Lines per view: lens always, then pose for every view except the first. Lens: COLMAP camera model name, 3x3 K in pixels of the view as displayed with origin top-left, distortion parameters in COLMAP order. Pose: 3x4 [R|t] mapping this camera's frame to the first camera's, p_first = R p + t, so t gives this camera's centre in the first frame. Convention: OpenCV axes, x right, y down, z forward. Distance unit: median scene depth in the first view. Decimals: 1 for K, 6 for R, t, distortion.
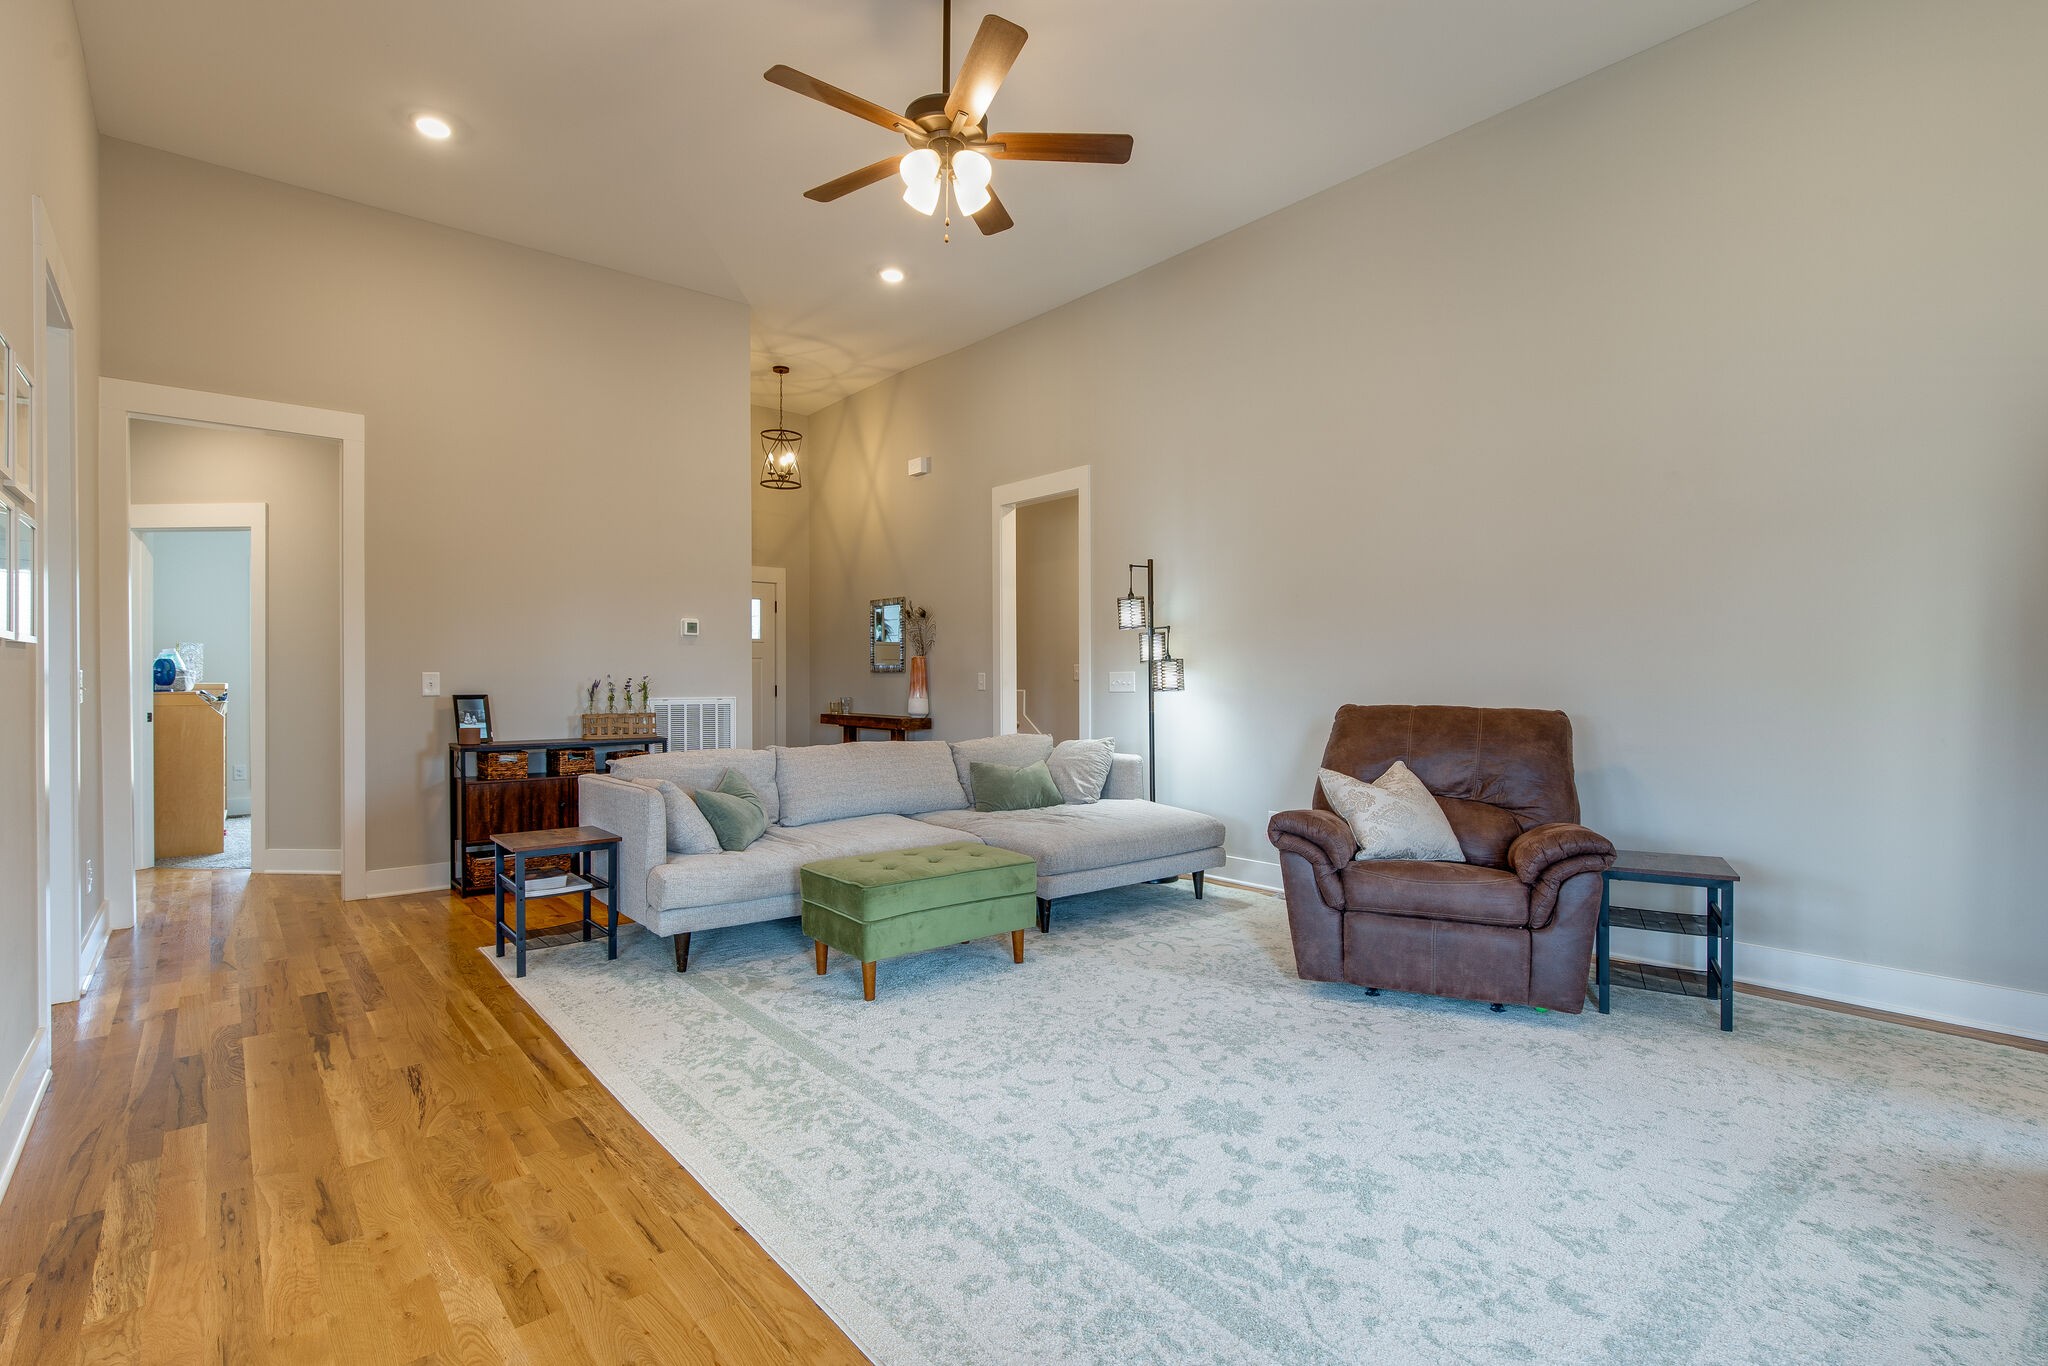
lens RADIAL K [[957.6, 0, 1036.7], [0, 957.6, 685.2], [0, 0, 1]] dist [0.000285, 0.000014]
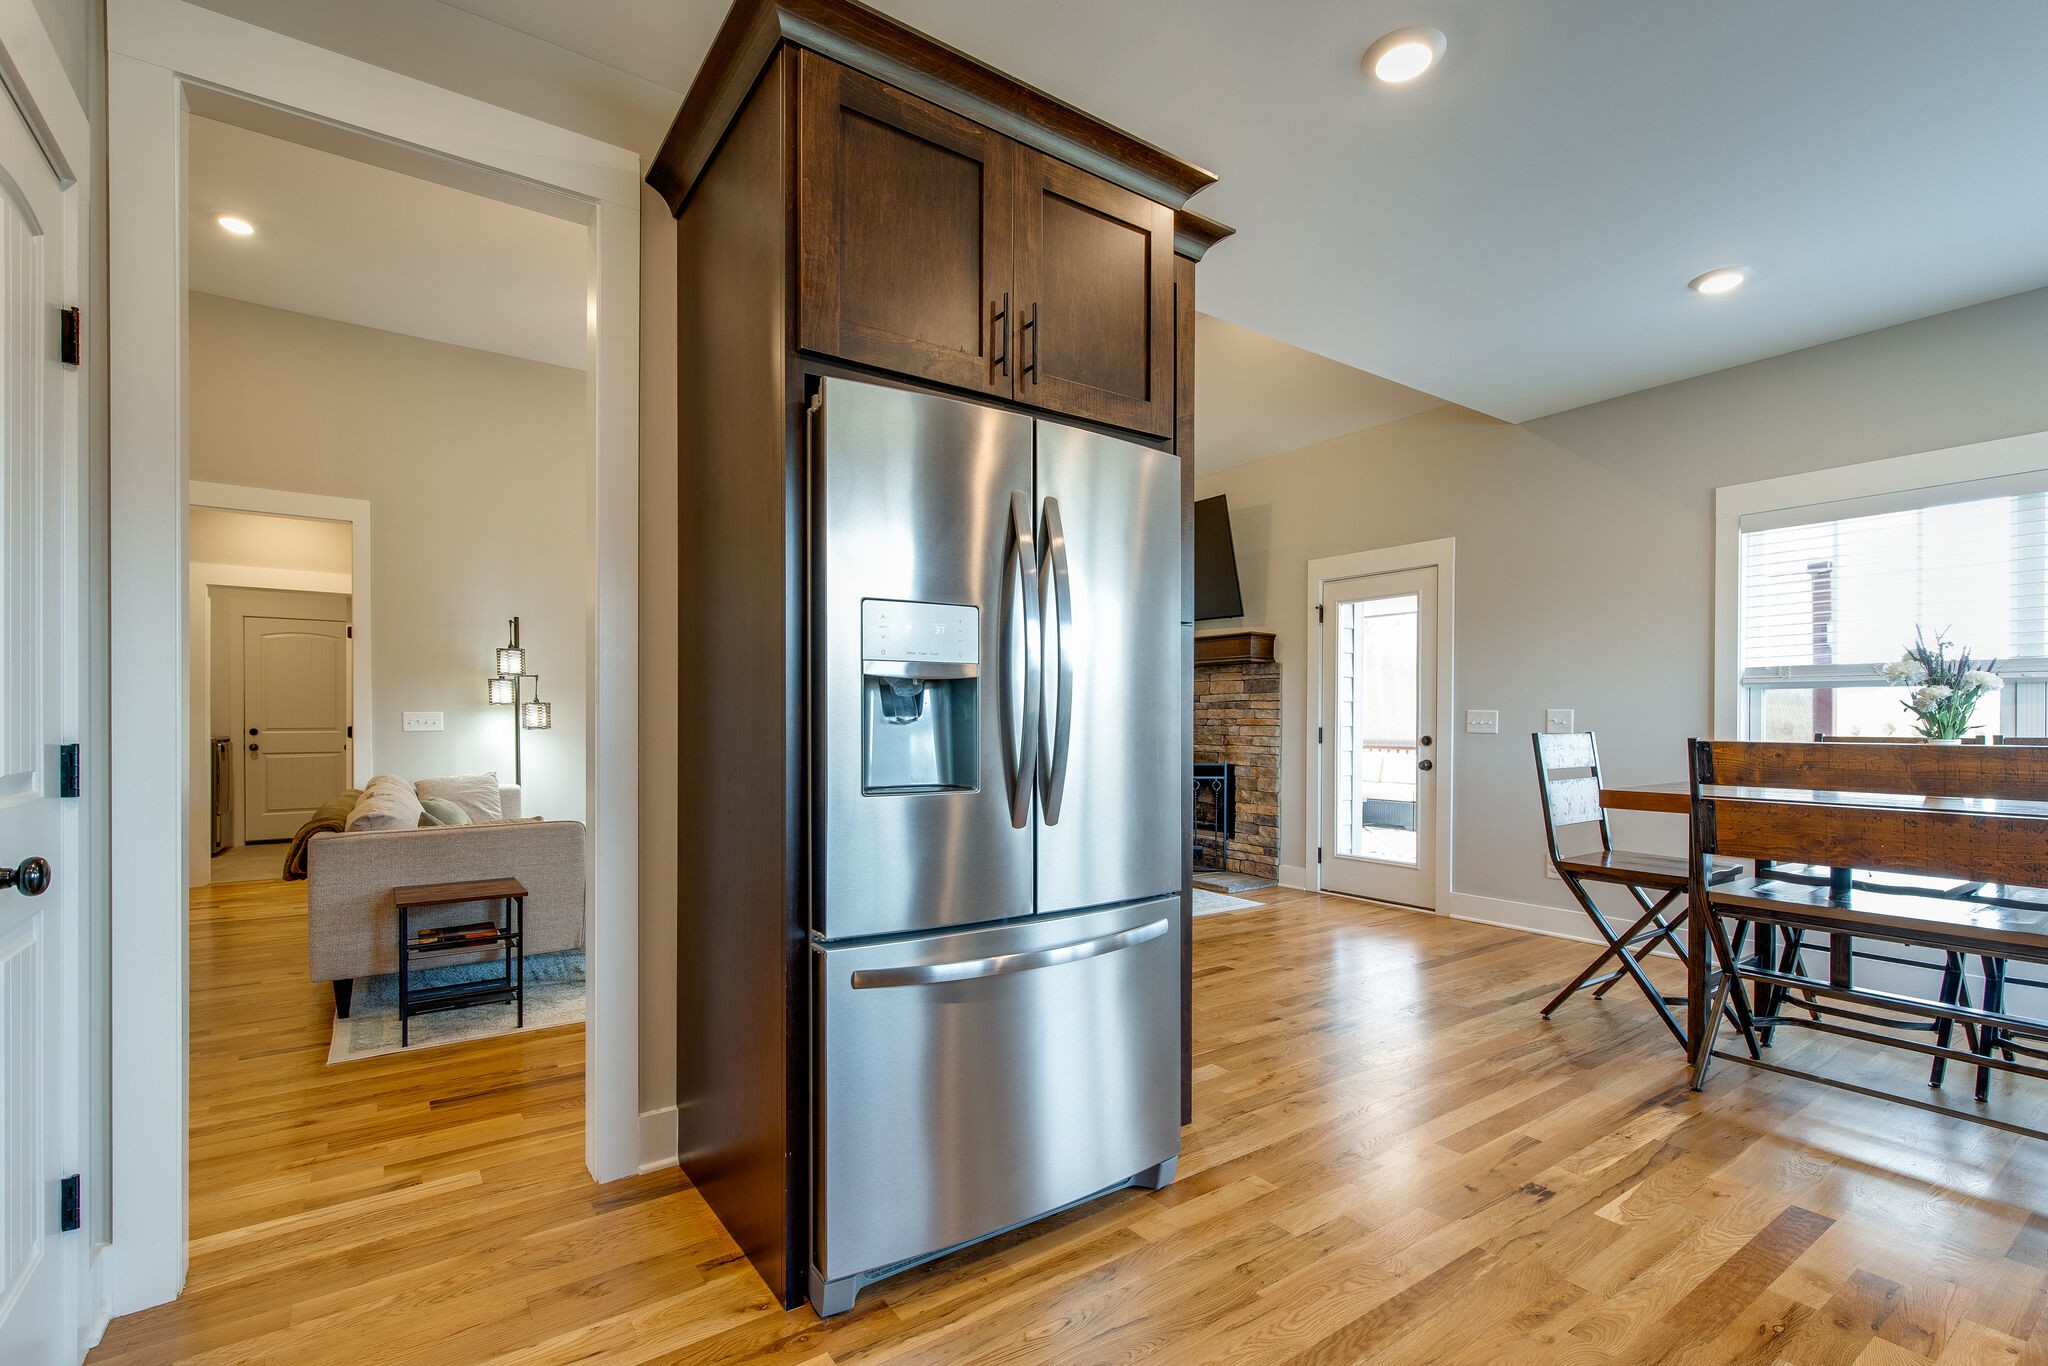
lens RADIAL K [[909.4, 0, 1037.0], [0, 909.4, 706.8], [0, 0, 1]] dist [0.008726, -0.000106]
pose [[0.079191, 0.017728, 0.996702, -1.880989], [0.003448, 0.999831, -0.018058, 0.002600], [-0.996853, 0.004866, 0.079117, 0.548640]]
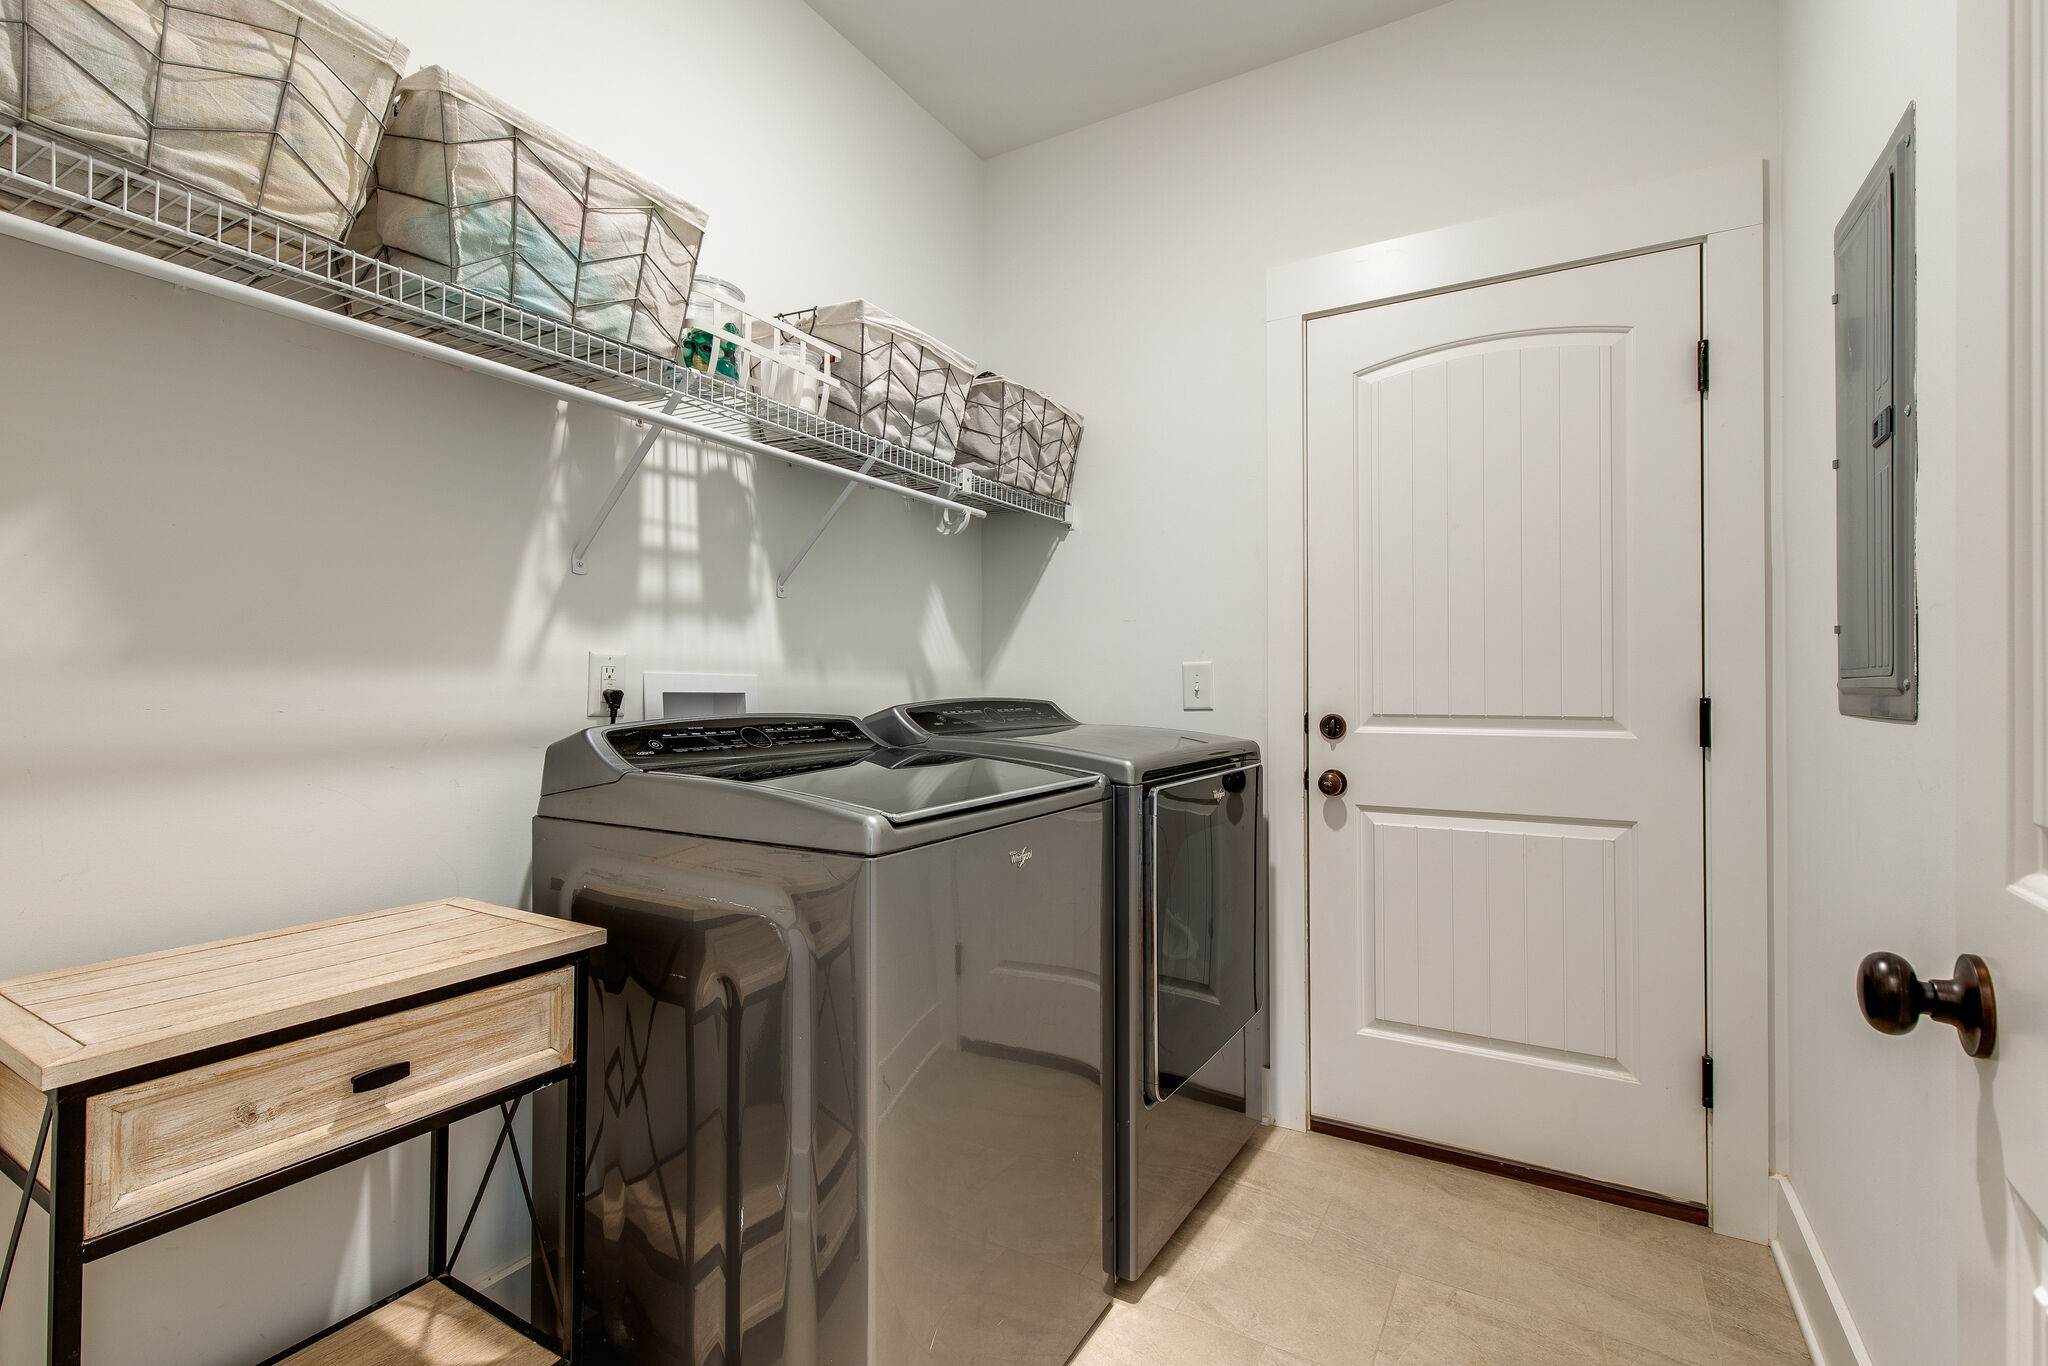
lens RADIAL K [[919.0, 0, 1020.2], [0, 919.0, 696.8], [0, 0, 1]] dist [0.009661, -0.000429]
pose [[0.946706, 0.000500, 0.322099, 0.360826], [-0.000936, 0.999999, 0.001198, -0.006380], [-0.322098, -0.001436, 0.946705, 2.638422]]
